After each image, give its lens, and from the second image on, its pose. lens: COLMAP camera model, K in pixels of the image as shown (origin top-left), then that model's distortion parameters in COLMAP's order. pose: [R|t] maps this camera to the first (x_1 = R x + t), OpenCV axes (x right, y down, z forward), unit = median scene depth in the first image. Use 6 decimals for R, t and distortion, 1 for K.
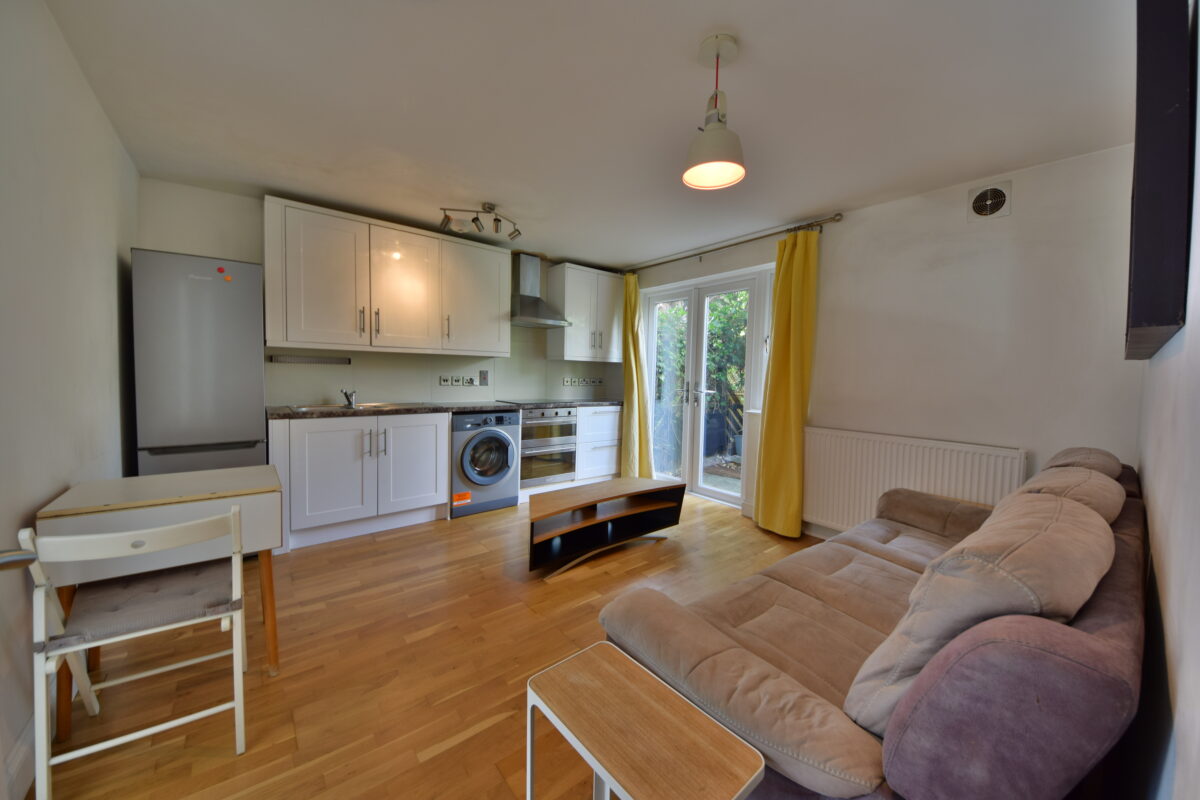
lens RADIAL K [[437.7, 0, 612.4], [0, 437.7, 399.8], [0, 0, 1]] dist [0.017582, -0.000491]
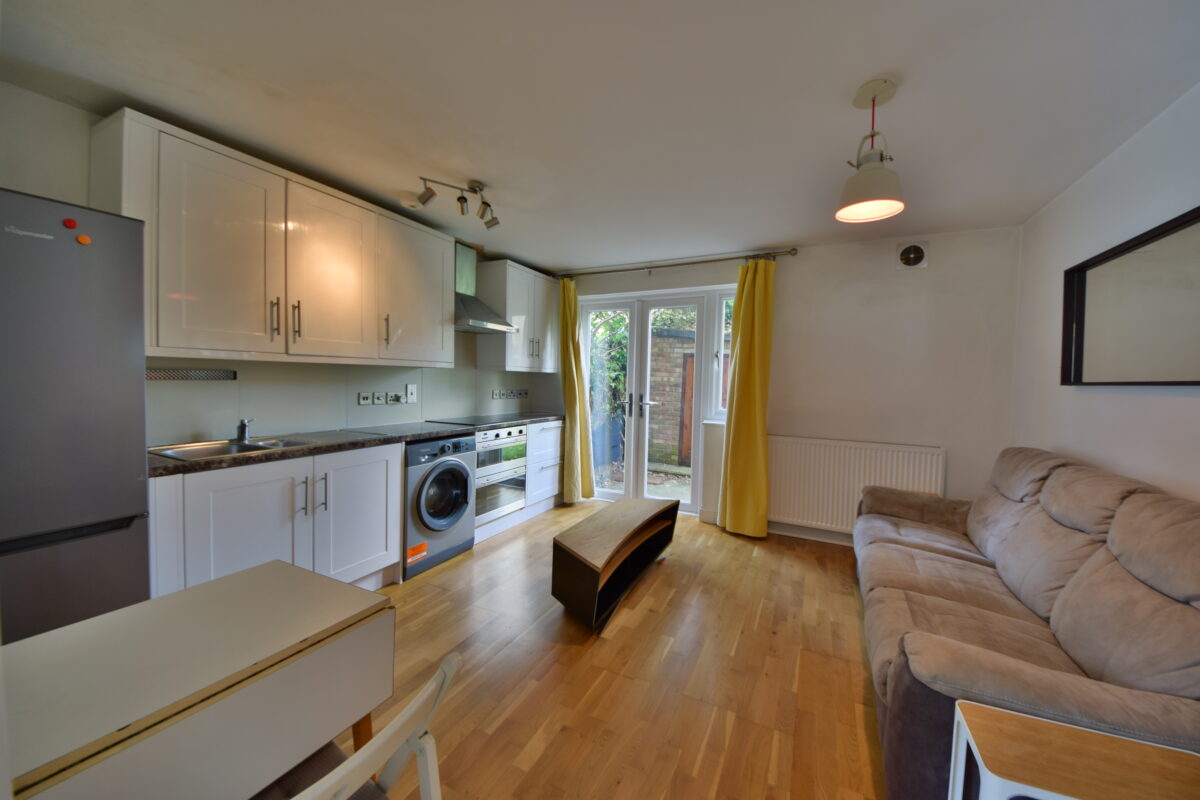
lens RADIAL K [[437.7, 0, 609.9], [0, 437.7, 398.5], [0, 0, 1]] dist [0.017582, -0.000491]
pose [[0.907251, -0.020191, 0.420104, -0.364297], [0.022302, 0.999751, -0.000112, -0.039498], [-0.419997, 0.009471, 0.907476, 0.152024]]
